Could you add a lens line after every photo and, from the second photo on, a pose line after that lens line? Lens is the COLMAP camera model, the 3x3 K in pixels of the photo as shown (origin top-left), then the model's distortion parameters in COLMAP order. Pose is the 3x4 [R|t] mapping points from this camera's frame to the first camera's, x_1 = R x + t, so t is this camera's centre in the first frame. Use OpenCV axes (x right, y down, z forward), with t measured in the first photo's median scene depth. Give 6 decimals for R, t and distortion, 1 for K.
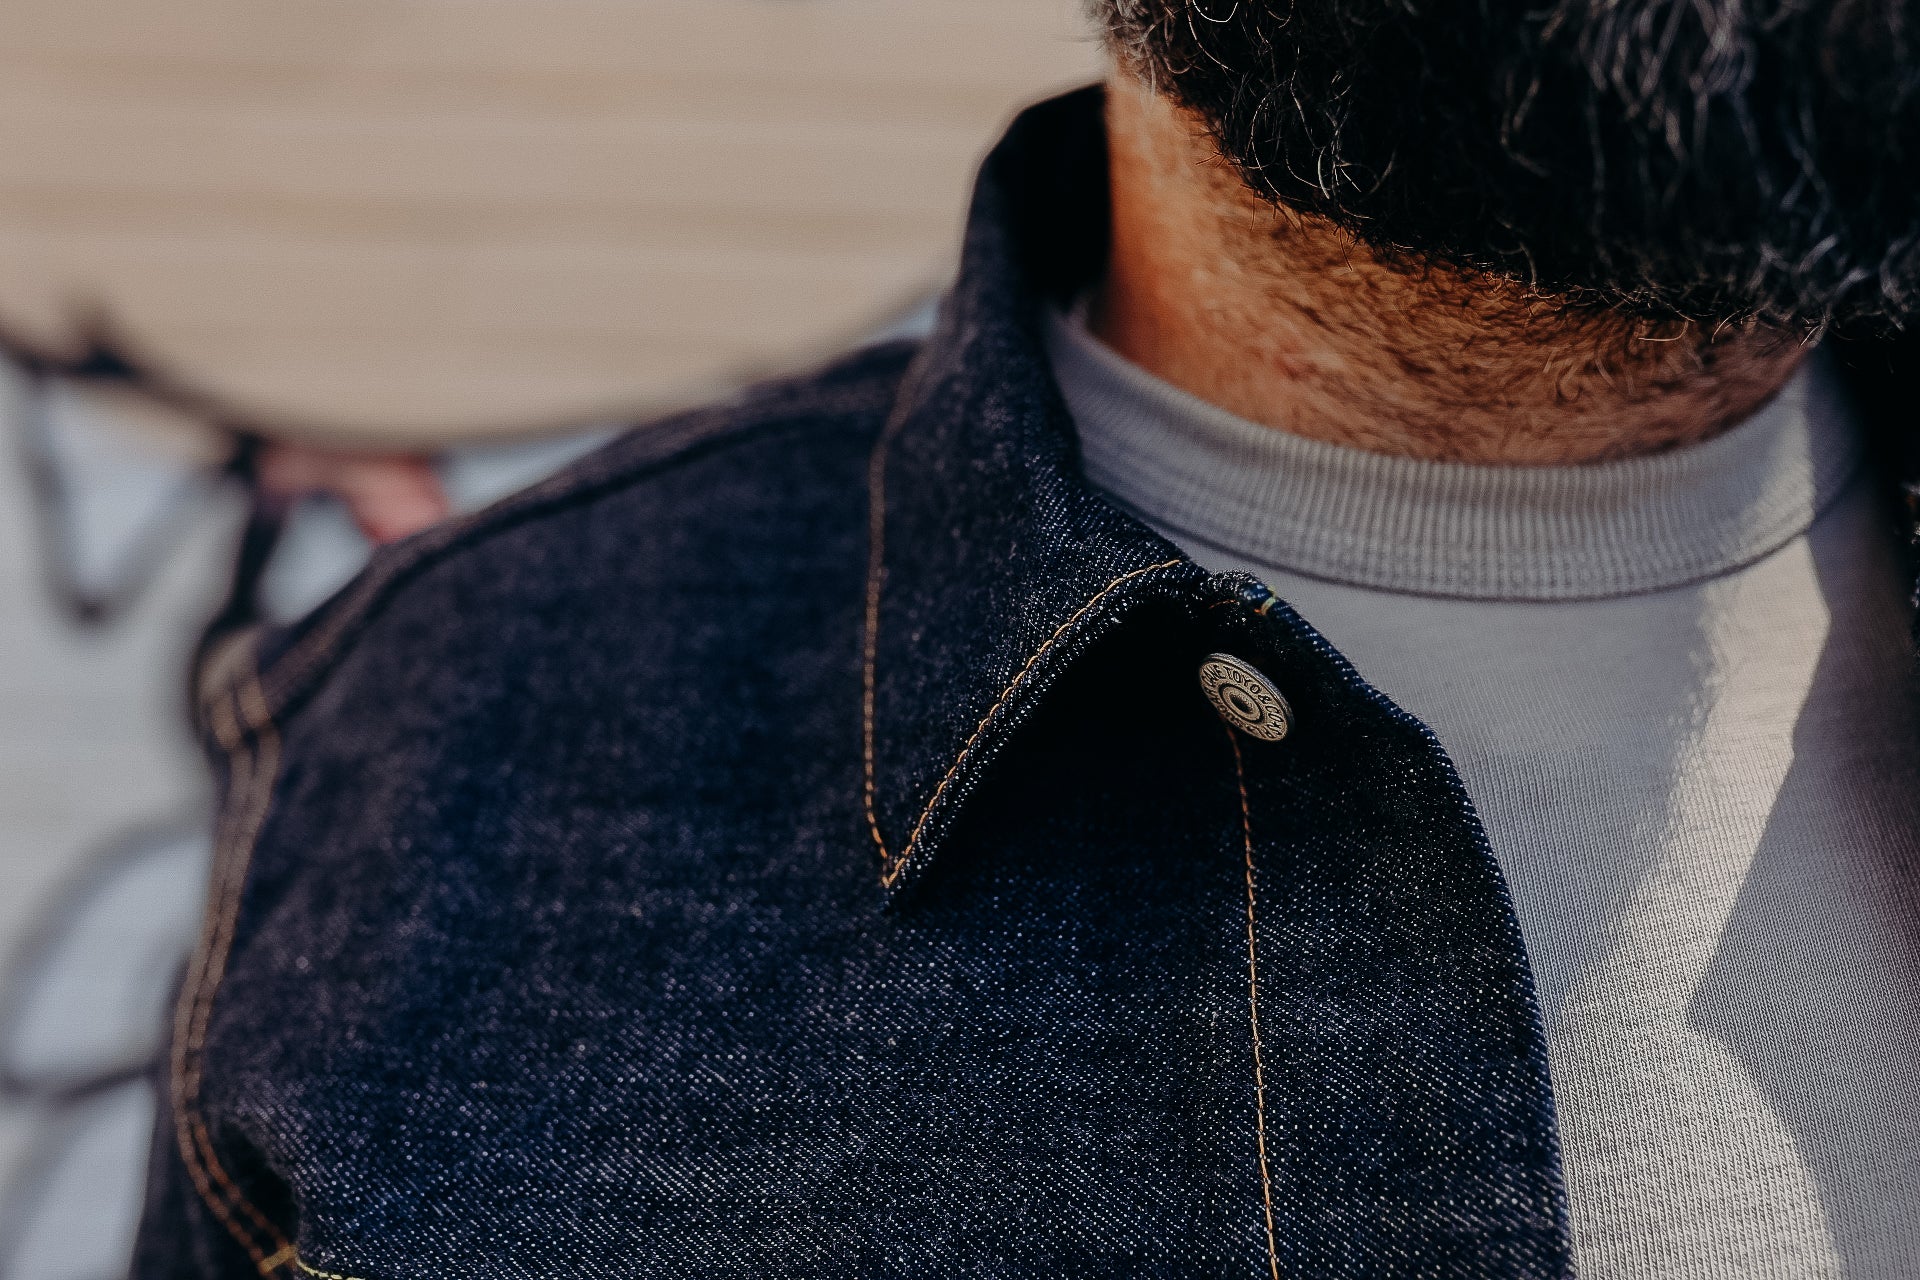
lens RADIAL K [[1976.2, 0, 960.0], [0, 1976.2, 640.0], [0, 0, 1]] dist [-0.019863, 0.022012]
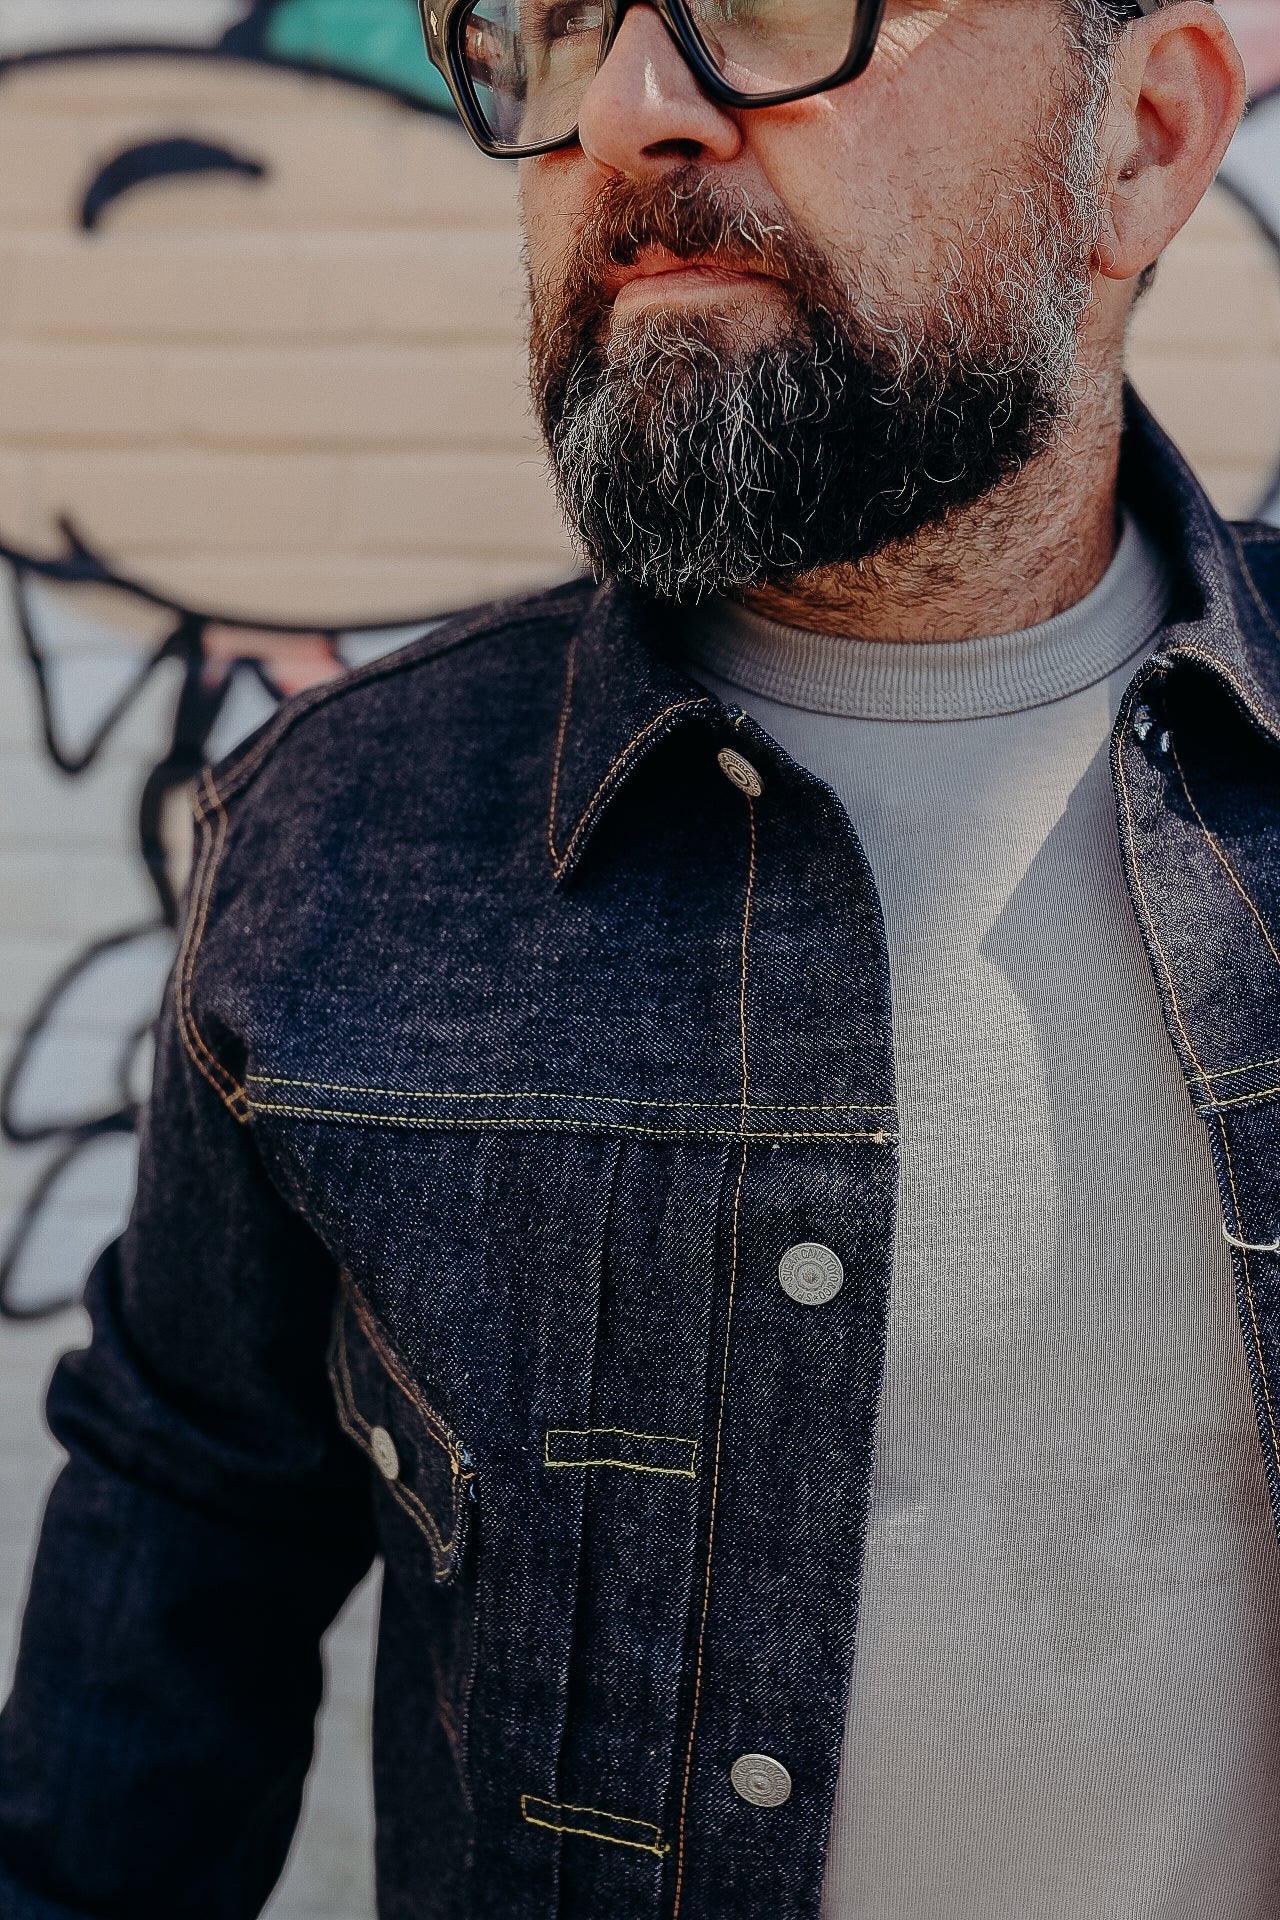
lens RADIAL K [[2081.4, 0, 640.0], [0, 2081.4, 960.0], [0, 0, 1]] dist [0.019651, -0.222806]
pose [[0.992739, 0.008592, -0.119983, 0.255881], [-0.001010, 0.998006, 0.063111, 0.073099], [0.120286, -0.062532, 0.990768, -0.858520]]
